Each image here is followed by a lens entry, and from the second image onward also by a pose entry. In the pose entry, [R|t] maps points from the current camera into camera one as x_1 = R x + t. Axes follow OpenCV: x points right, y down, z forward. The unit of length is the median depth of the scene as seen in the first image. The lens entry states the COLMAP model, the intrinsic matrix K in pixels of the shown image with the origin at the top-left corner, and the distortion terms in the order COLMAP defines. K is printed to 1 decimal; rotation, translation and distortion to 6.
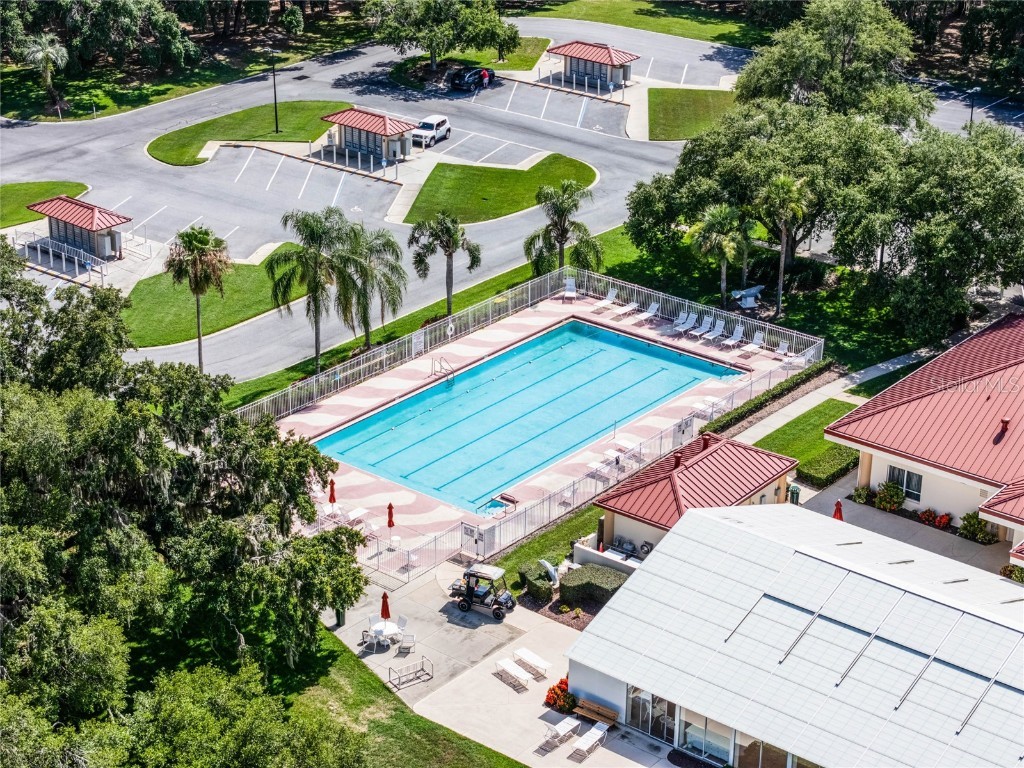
lens RADIAL K [[2030.3, 0, 512.0], [0, 2030.3, 384.0], [0, 0, 1]] dist [-0.006987, 0.146674]
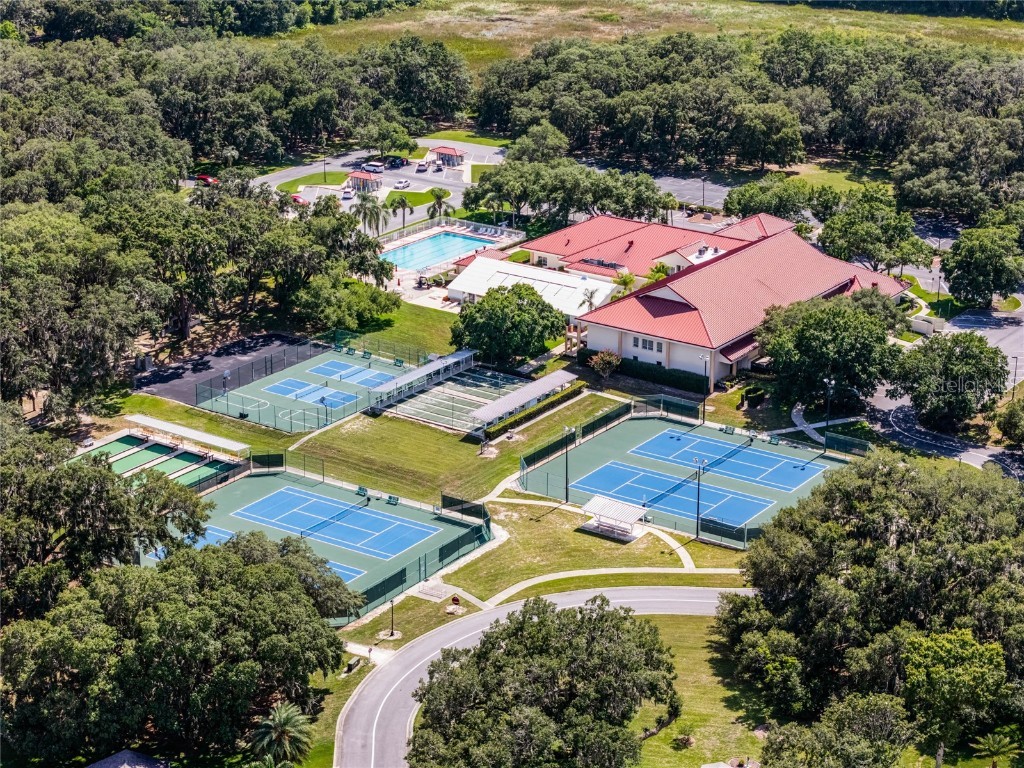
lens RADIAL K [[2030.3, 0, 512.0], [0, 2030.3, 384.0], [0, 0, 1]] dist [-0.006987, 0.146674]
pose [[0.997160, -0.024005, 0.071388, -0.085138], [0.029247, 0.996881, -0.073305, 0.390936], [-0.069405, 0.075184, 0.994751, -1.858079]]
